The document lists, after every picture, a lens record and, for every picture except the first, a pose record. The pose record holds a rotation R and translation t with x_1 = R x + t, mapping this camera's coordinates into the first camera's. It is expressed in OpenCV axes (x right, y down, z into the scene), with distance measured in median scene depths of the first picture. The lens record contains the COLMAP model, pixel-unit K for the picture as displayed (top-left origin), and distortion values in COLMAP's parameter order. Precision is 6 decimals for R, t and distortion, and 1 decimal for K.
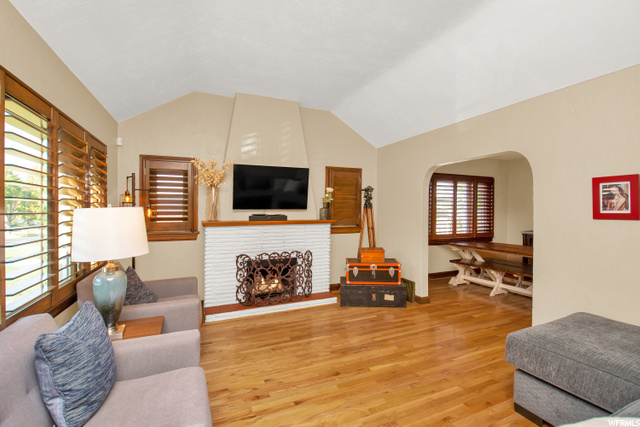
lens RADIAL K [[297.9, 0, 321.2], [0, 297.9, 210.4], [0, 0, 1]] dist [0.081030, -0.017030]
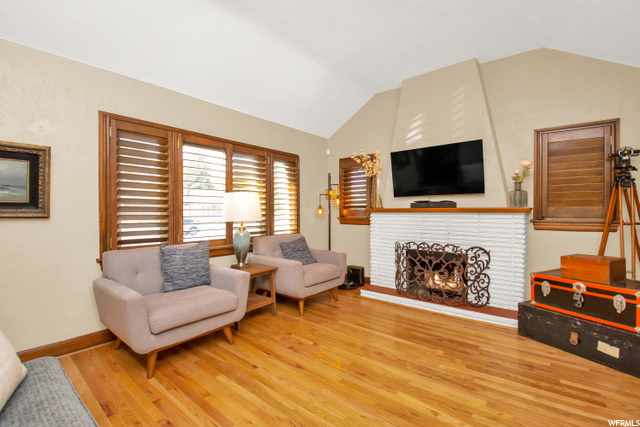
lens RADIAL K [[284.4, 0, 315.7], [0, 284.4, 213.1], [0, 0, 1]] dist [0.000709, -0.014086]
pose [[0.448050, 0.004112, -0.893999, 0.428909], [0.000355, 0.999989, 0.004777, 0.045650], [0.894008, -0.002458, 0.448044, 0.314892]]
